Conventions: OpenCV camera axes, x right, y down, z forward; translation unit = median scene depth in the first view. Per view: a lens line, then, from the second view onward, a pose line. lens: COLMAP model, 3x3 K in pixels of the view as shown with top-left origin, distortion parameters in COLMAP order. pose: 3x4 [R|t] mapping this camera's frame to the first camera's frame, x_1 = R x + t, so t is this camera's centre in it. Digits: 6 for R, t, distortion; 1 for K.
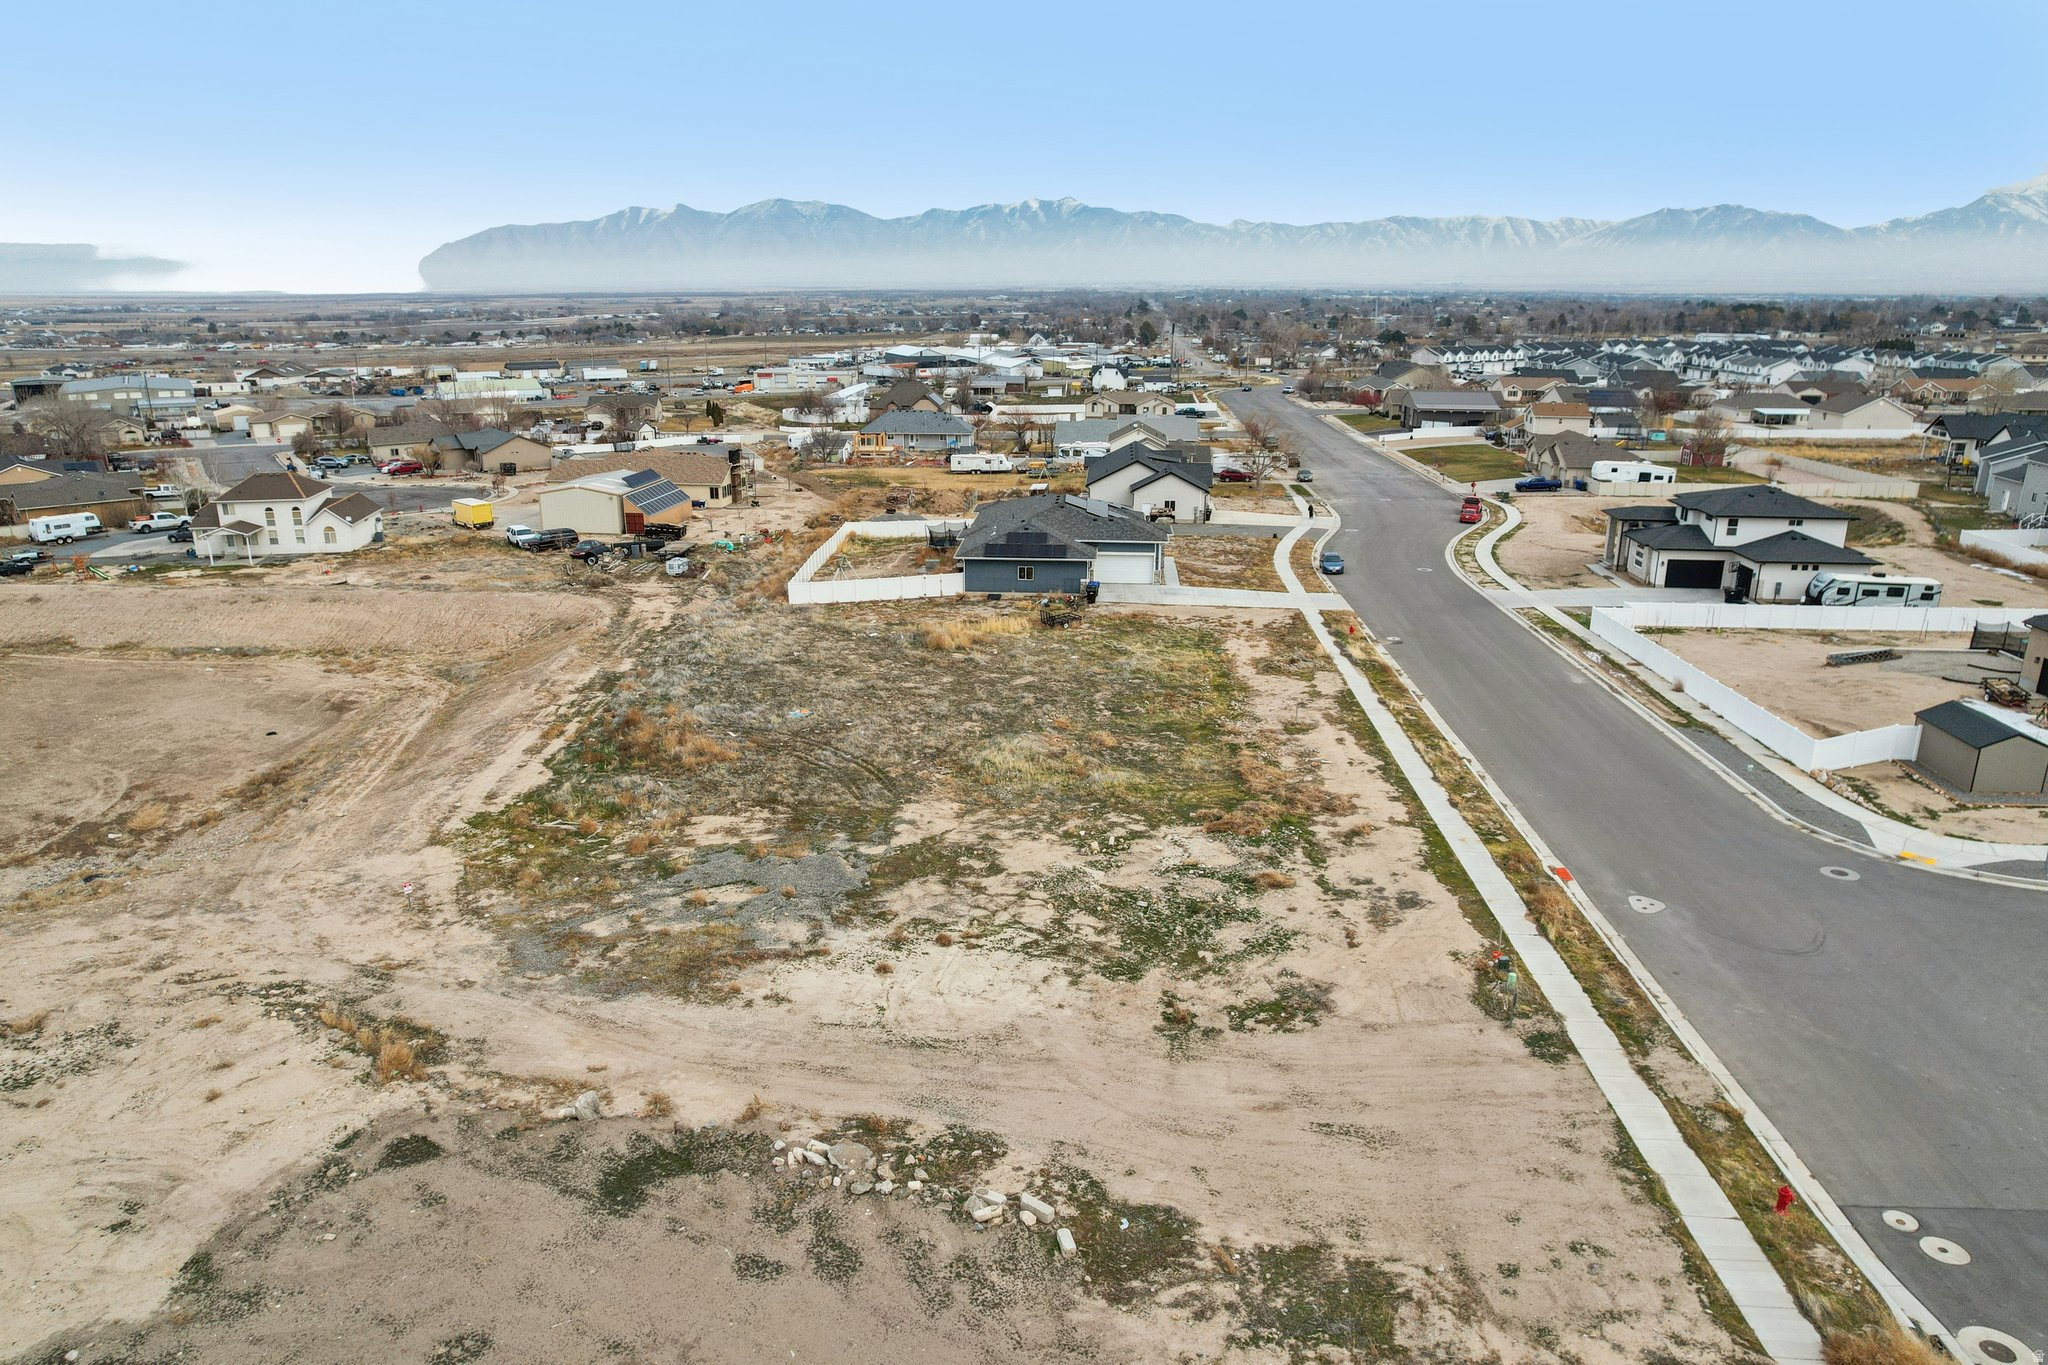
lens RADIAL K [[1348.1, 0, 1026.0], [0, 1348.1, 682.7], [0, 0, 1]] dist [-0.085174, 0.076352]
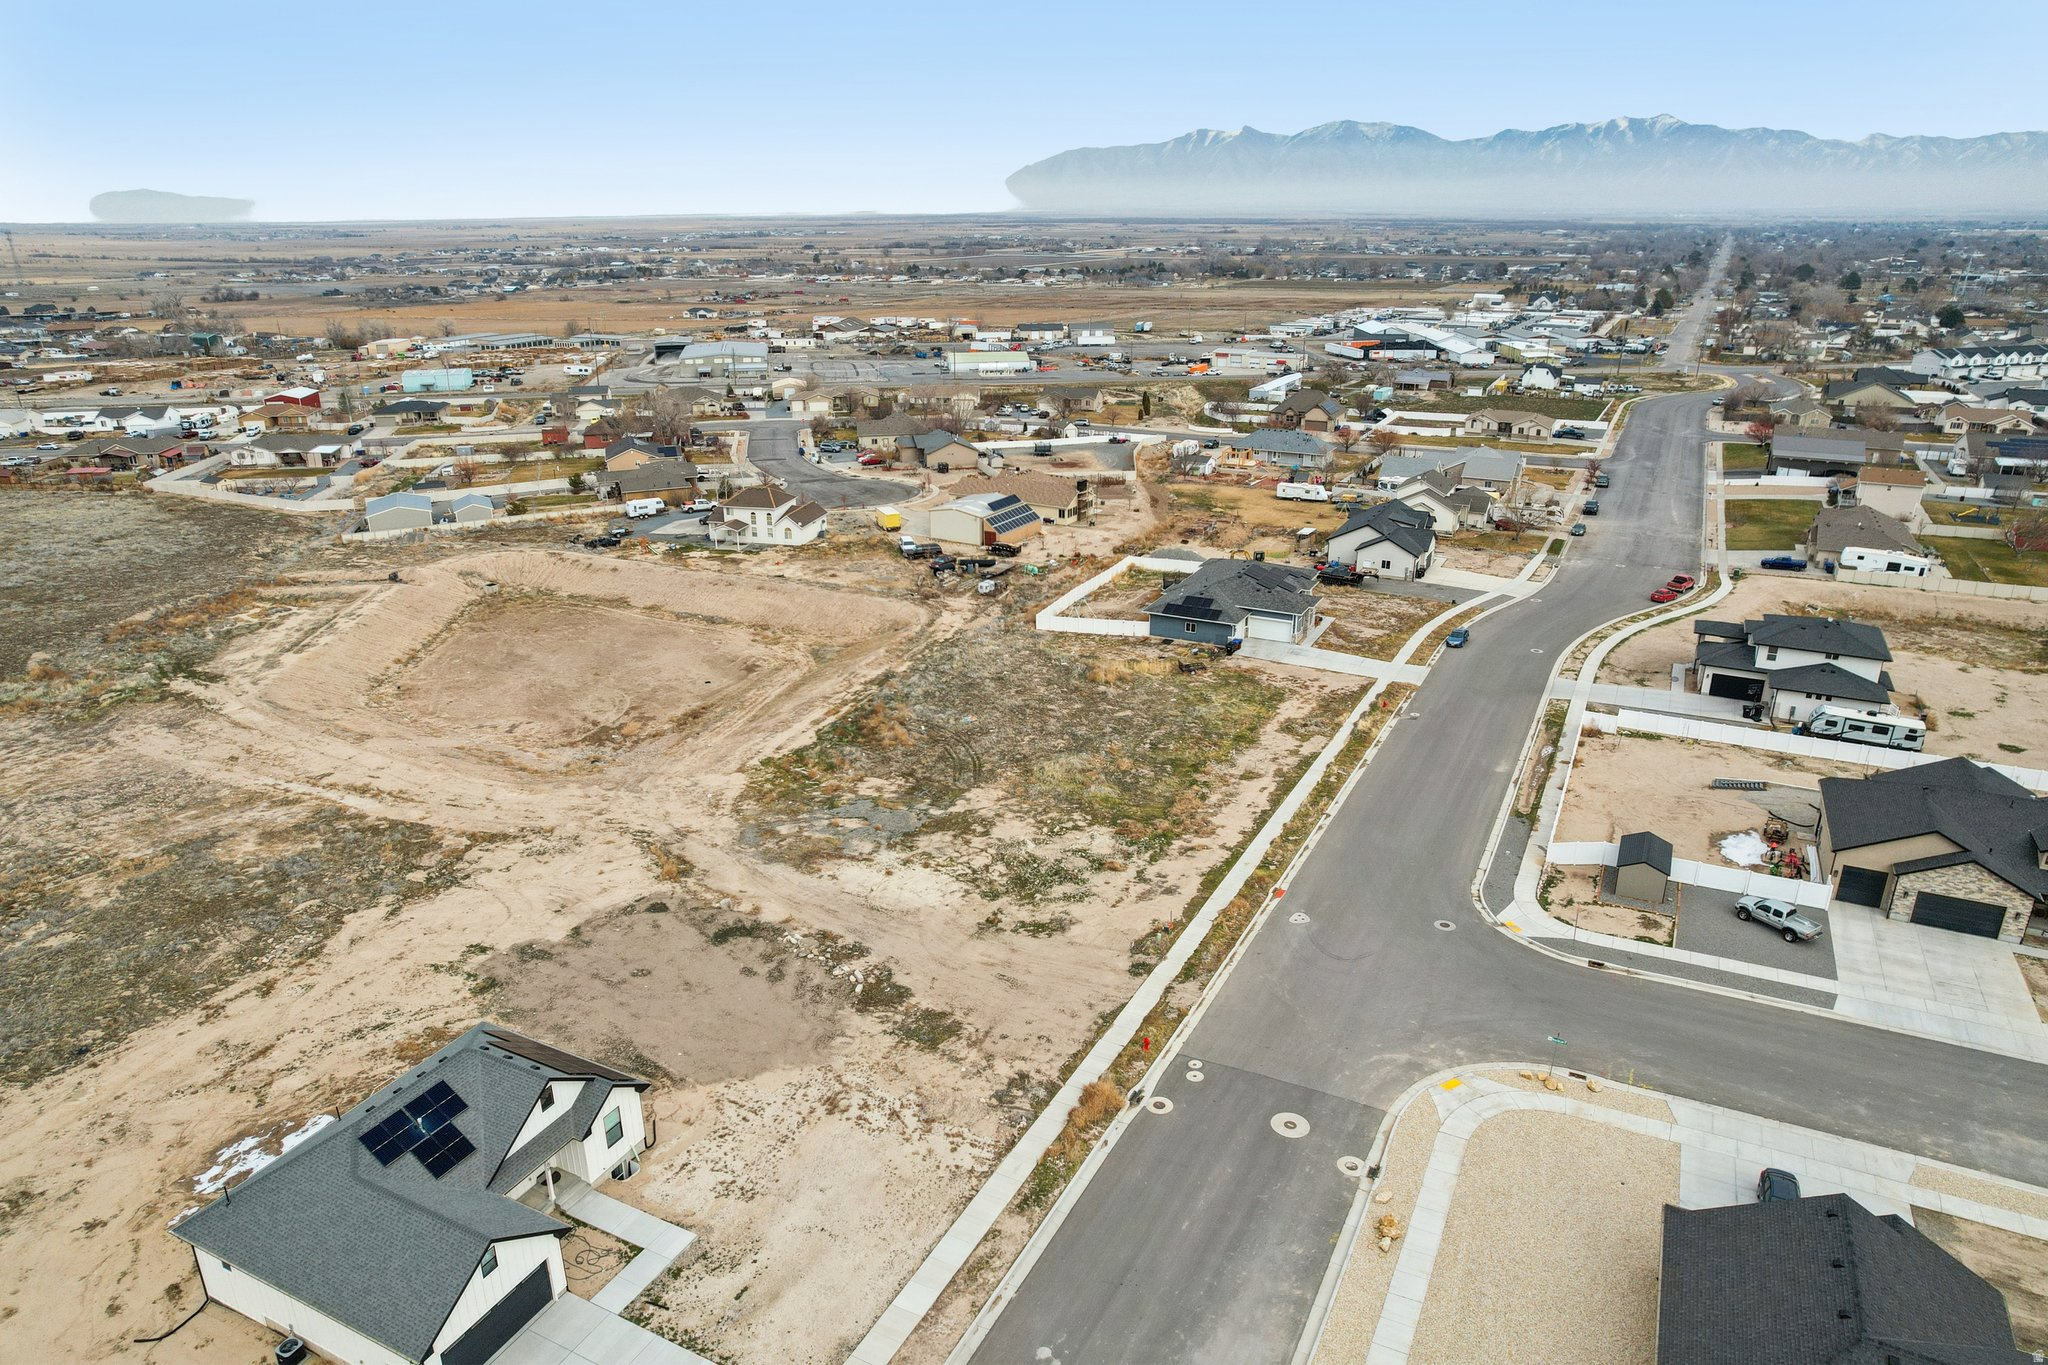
lens RADIAL K [[1330.3, 0, 1024.0], [0, 1330.3, 682.5], [0, 0, 1]] dist [-0.072630, 0.057909]
pose [[0.921625, 0.129082, -0.365985, 0.574232], [-0.107239, 0.991050, 0.079492, -0.187931], [0.372970, -0.034014, 0.927220, -0.577220]]
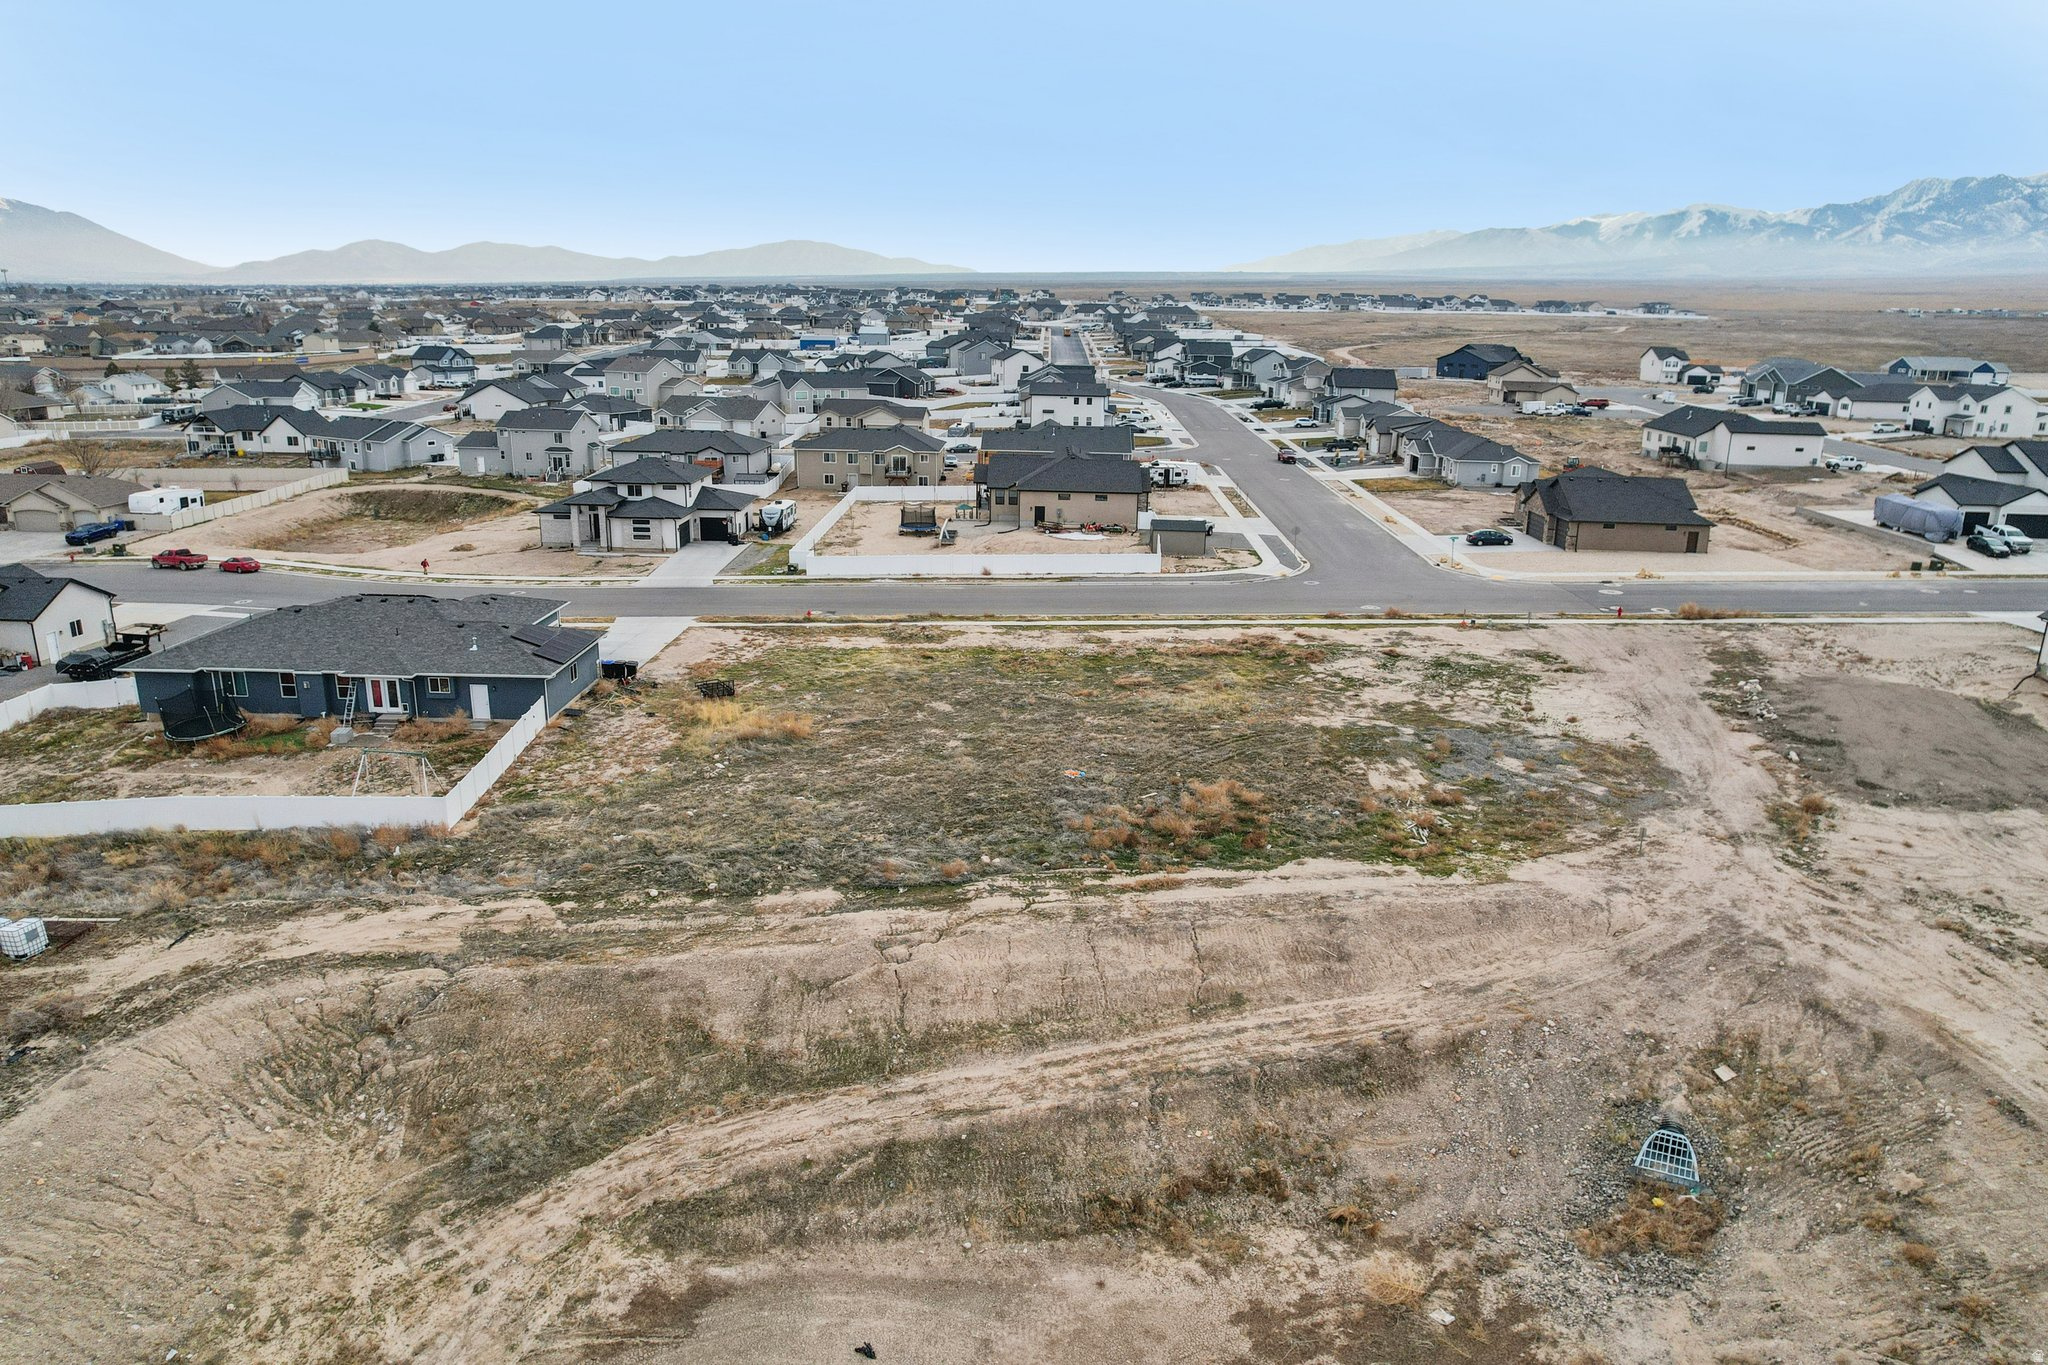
lens RADIAL K [[1359.3, 0, 1038.1], [0, 1359.3, 682.6], [0, 0, 1]] dist [-0.076403, 0.071800]
pose [[-0.054555, -0.273065, 0.960447, -1.246489], [0.268146, 0.922541, 0.277519, -0.358457], [-0.961832, 0.272680, 0.022892, 1.170721]]
